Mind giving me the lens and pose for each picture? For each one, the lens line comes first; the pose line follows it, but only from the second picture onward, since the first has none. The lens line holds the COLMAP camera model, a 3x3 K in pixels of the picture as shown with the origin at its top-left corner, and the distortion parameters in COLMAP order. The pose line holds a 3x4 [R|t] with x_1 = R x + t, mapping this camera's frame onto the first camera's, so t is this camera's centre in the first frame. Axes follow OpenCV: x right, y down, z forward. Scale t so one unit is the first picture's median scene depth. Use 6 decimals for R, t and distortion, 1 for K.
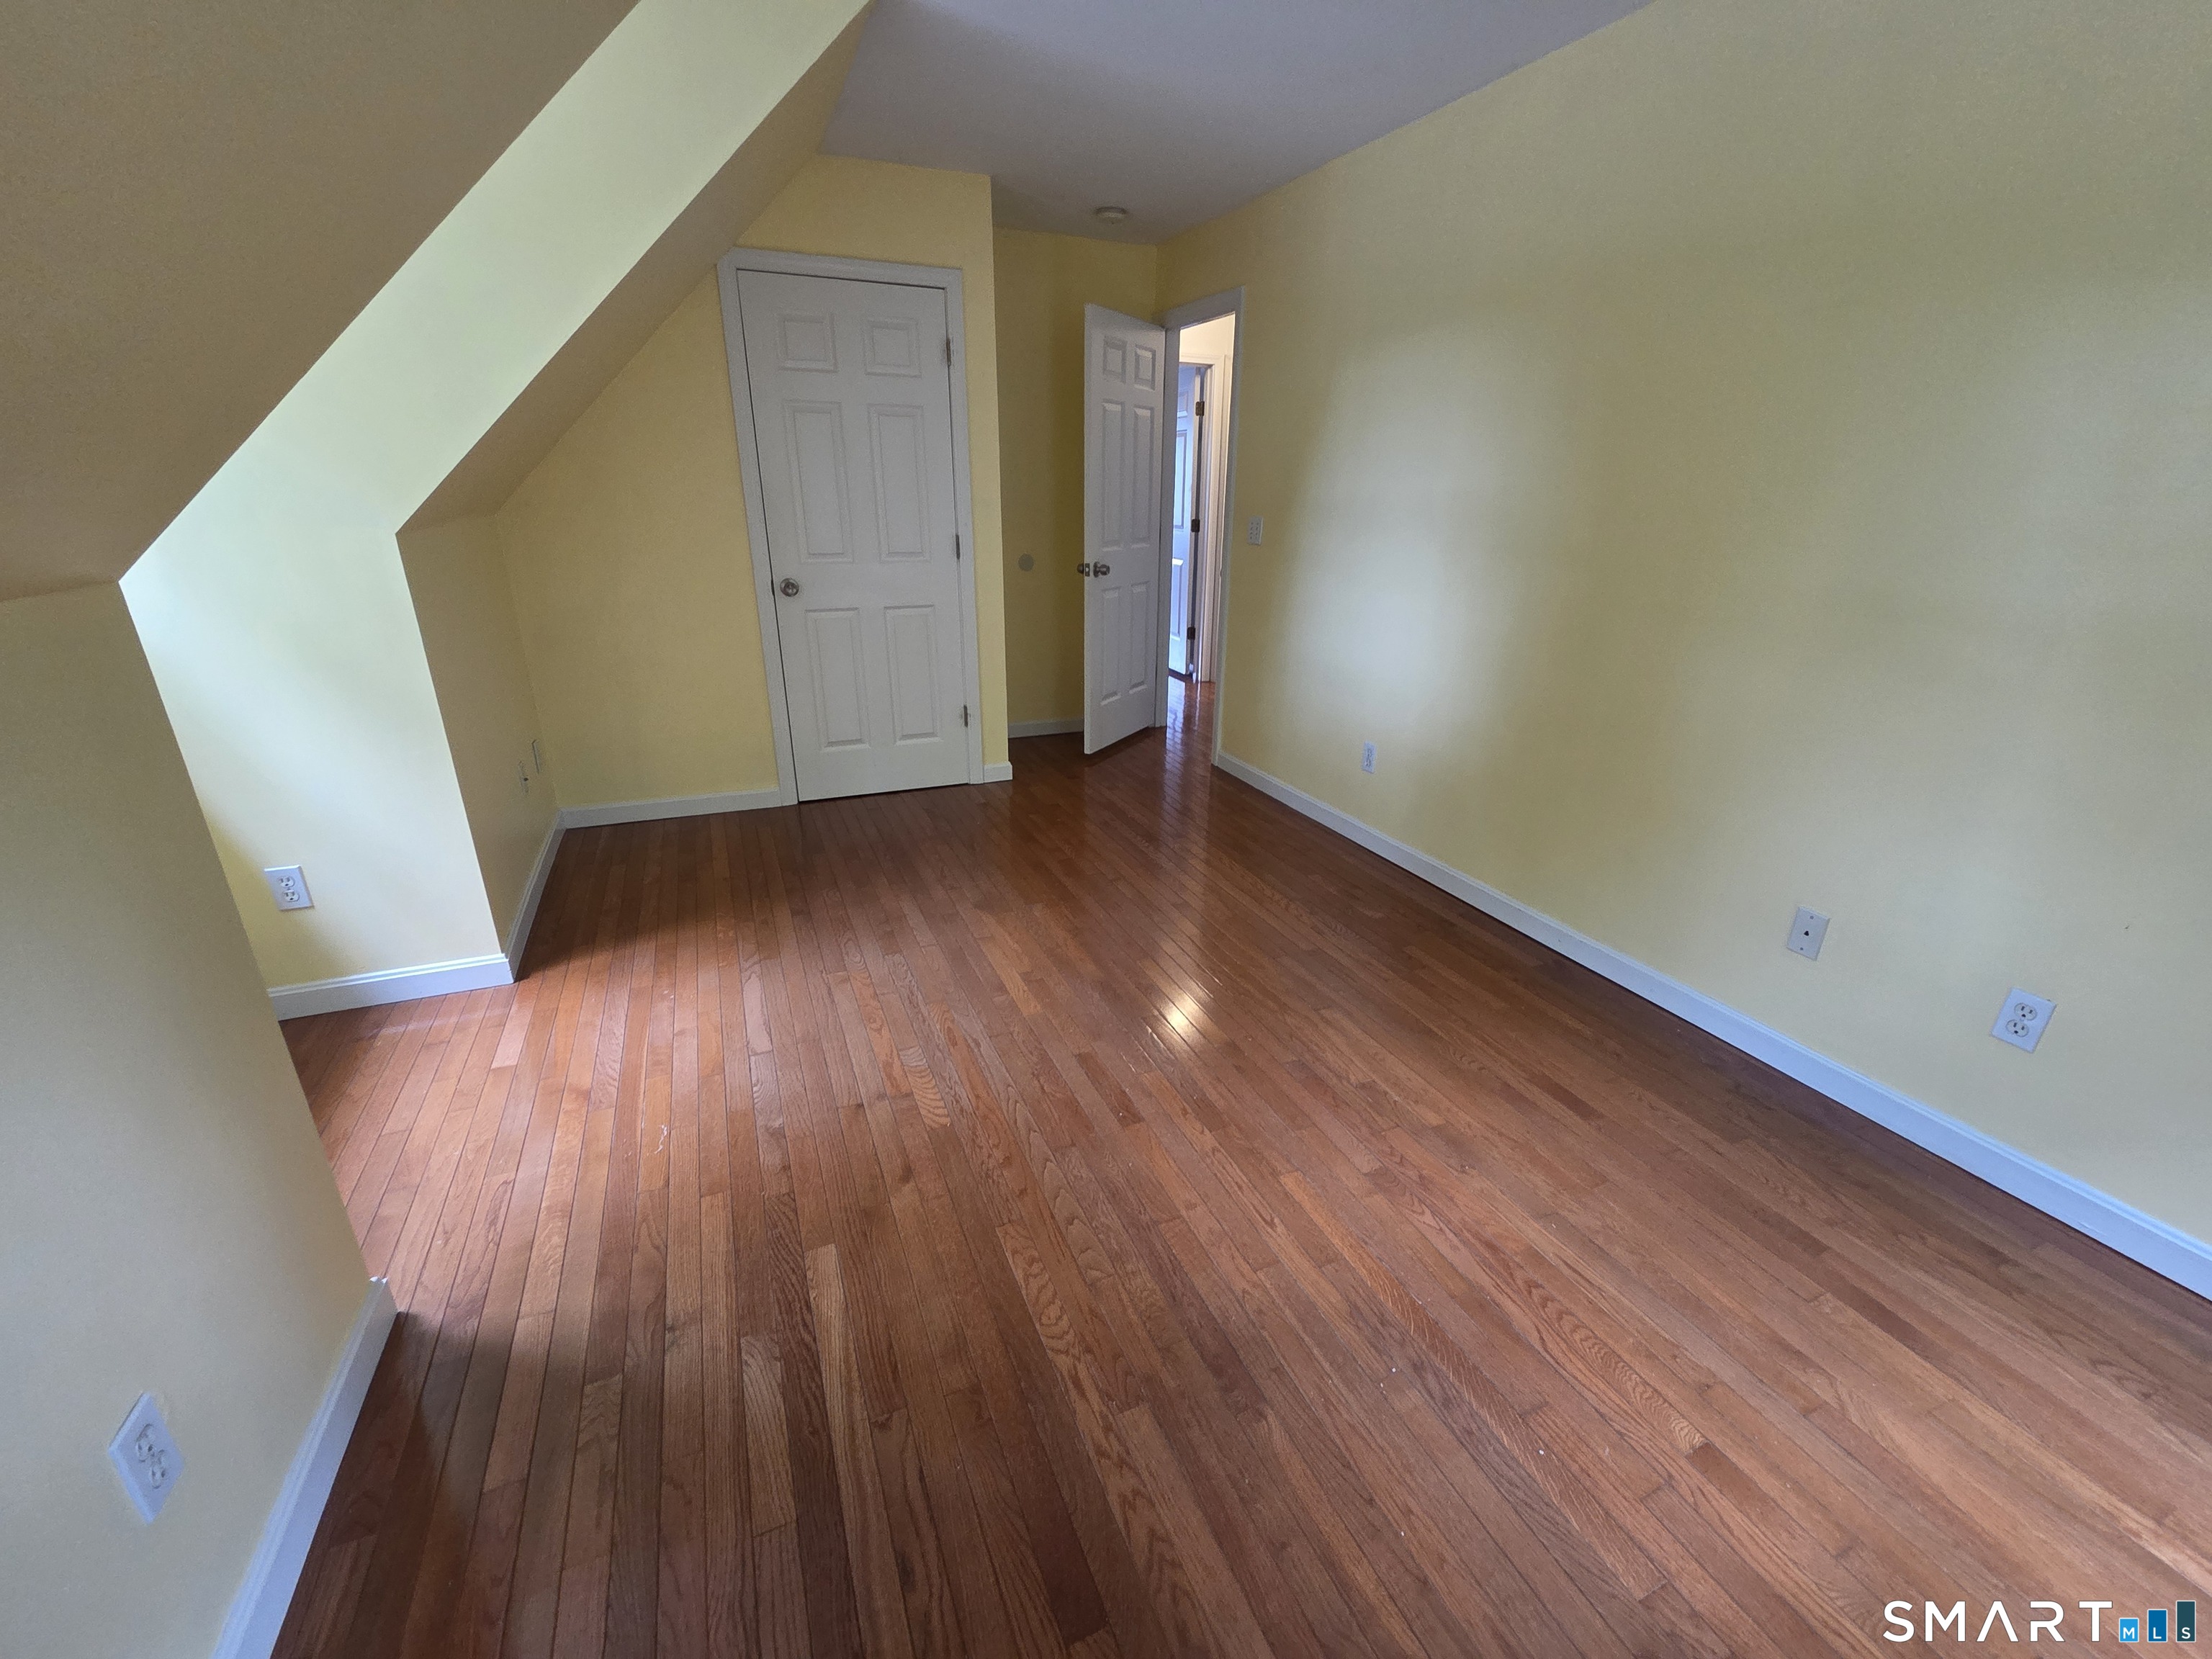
lens RADIAL K [[914.3, 0, 1106.0], [0, 914.3, 829.5], [0, 0, 1]] dist [-0.000063, -0.000246]
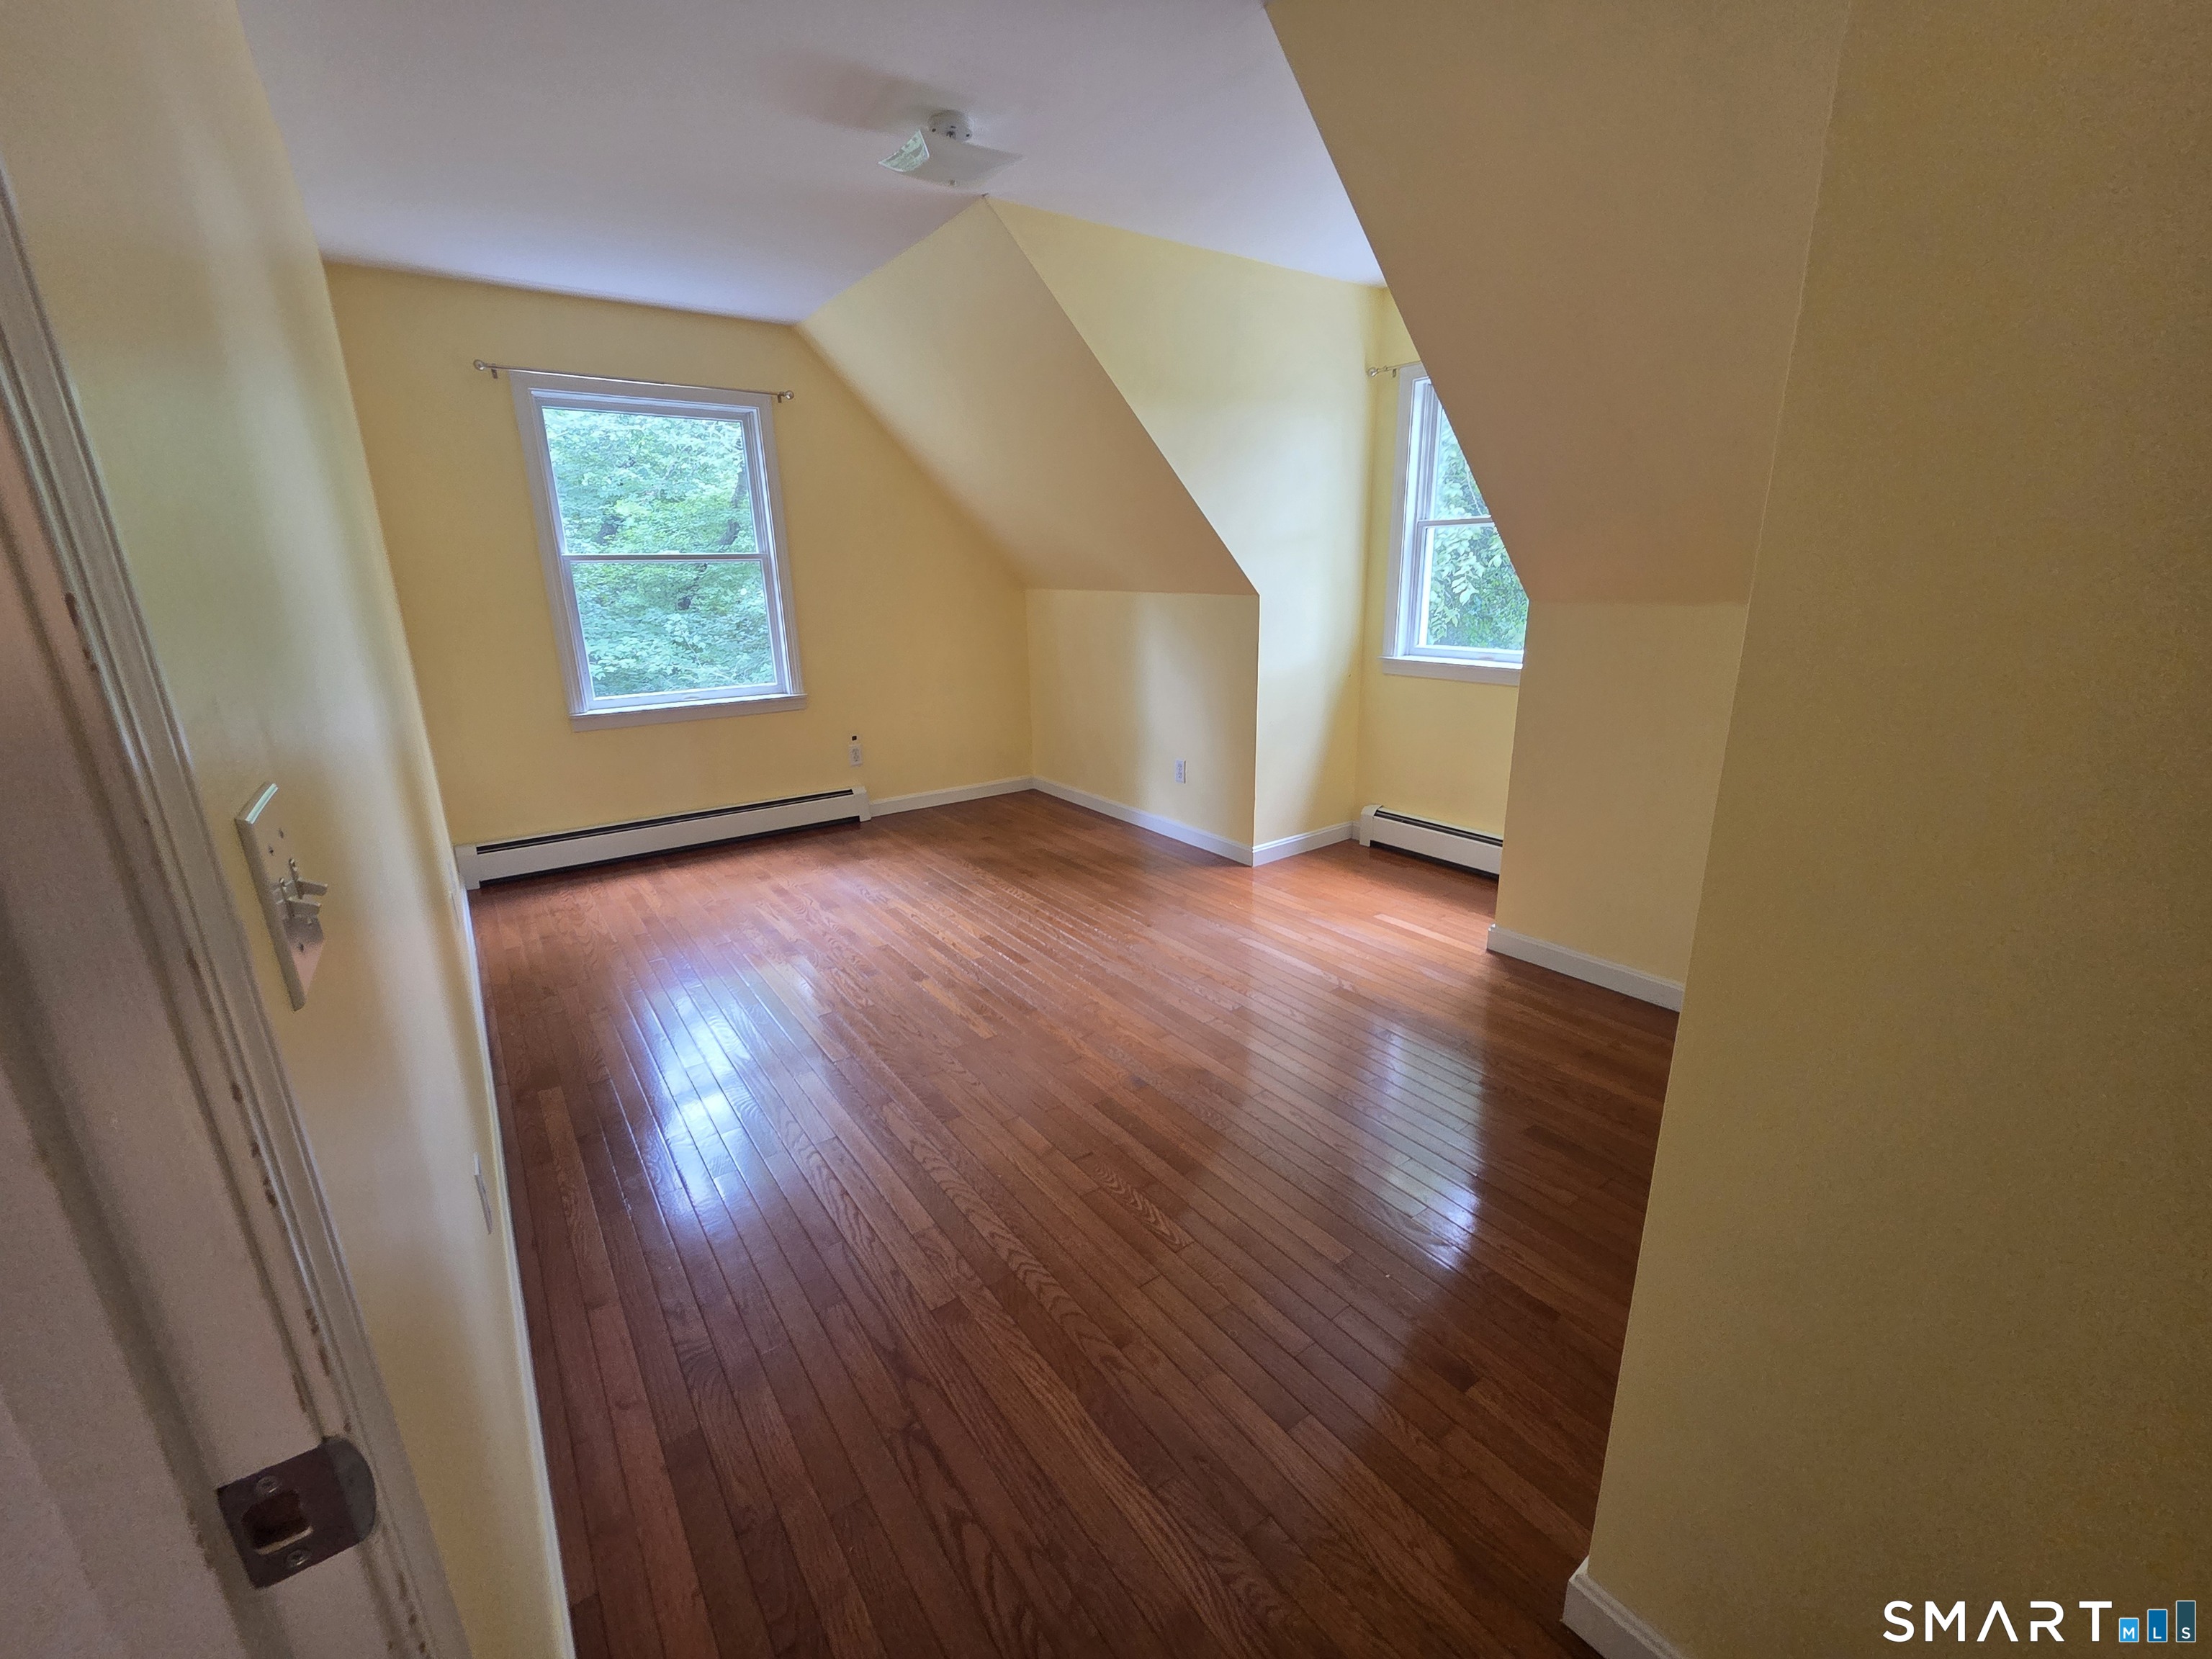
lens RADIAL K [[914.3, 0, 1106.0], [0, 914.3, 829.5], [0, 0, 1]] dist [-0.000063, -0.000246]
pose [[-0.975930, 0.060768, -0.209448, 0.123927], [-0.075680, 0.806347, 0.586580, -0.676000], [0.204533, 0.588312, -0.782340, 1.812675]]
